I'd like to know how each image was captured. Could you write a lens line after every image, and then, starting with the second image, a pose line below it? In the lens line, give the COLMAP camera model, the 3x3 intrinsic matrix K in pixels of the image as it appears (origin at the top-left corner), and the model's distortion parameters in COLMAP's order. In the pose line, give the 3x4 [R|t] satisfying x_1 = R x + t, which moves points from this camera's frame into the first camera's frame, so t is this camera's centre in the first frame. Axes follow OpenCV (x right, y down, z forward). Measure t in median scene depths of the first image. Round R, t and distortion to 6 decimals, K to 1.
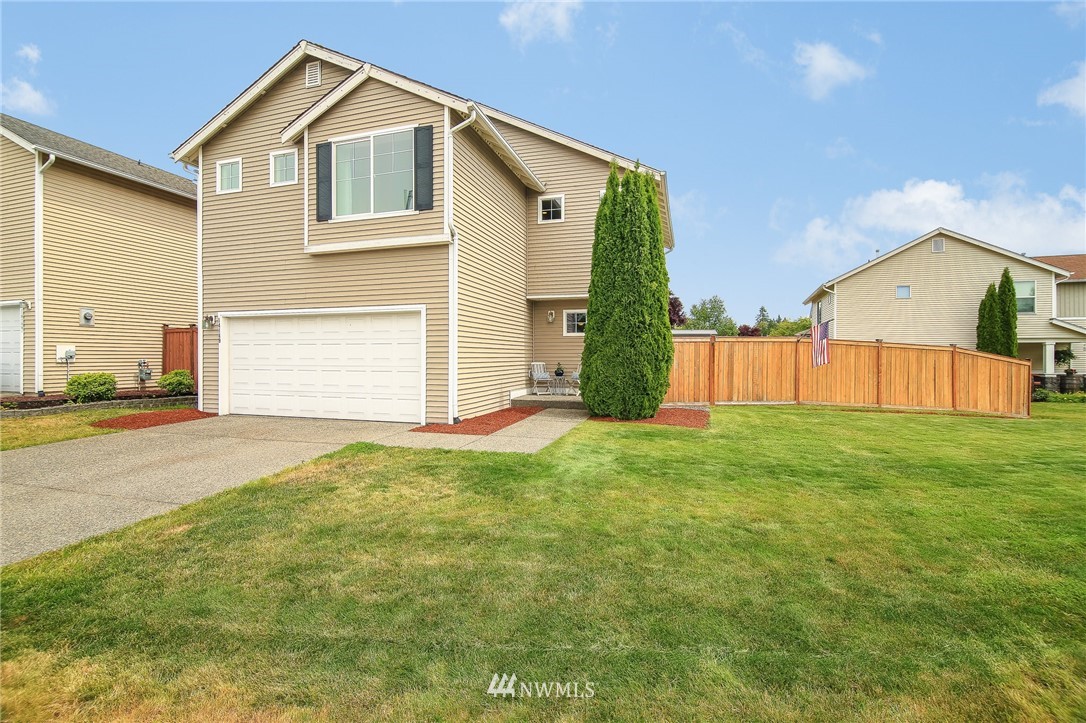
lens RADIAL K [[479.5, 0, 543.0], [0, 479.5, 361.5], [0, 0, 1]] dist [-0.000669, 0.000007]
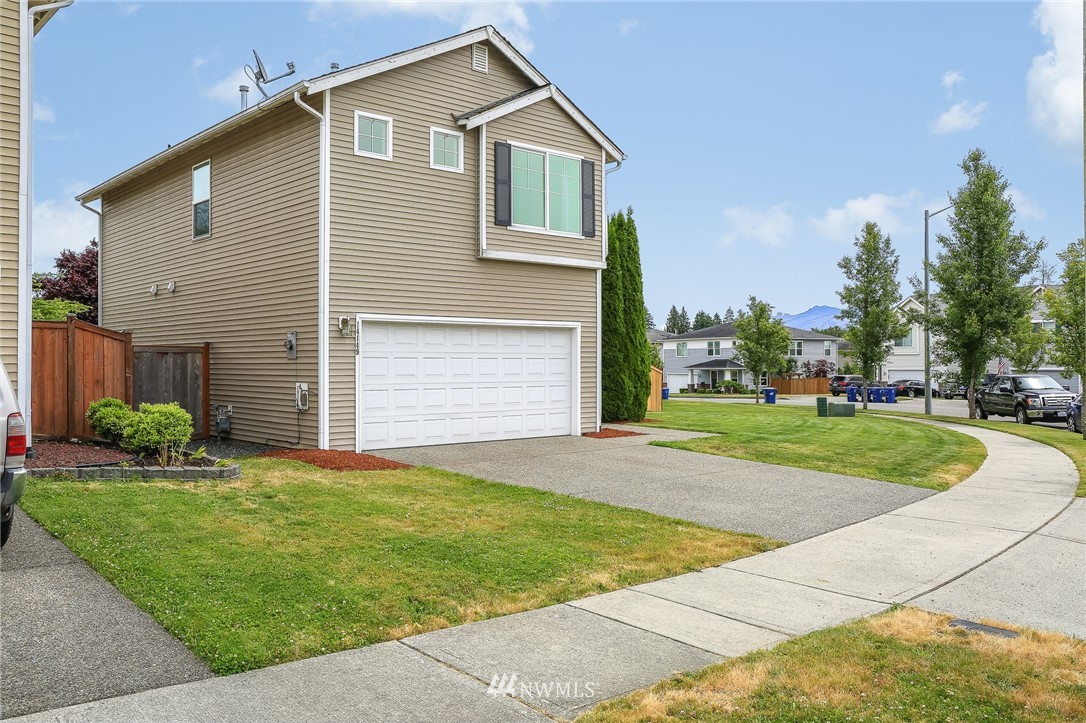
lens RADIAL K [[878.1, 0, 543.0], [0, 878.1, 345.0], [0, 0, 1]] dist [-0.000784, 0.000208]
pose [[0.501616, 0.011226, 0.865017, -1.890133], [0.006228, 0.999843, -0.016587, -0.034893], [-0.865068, 0.013707, 0.501468, 0.084860]]
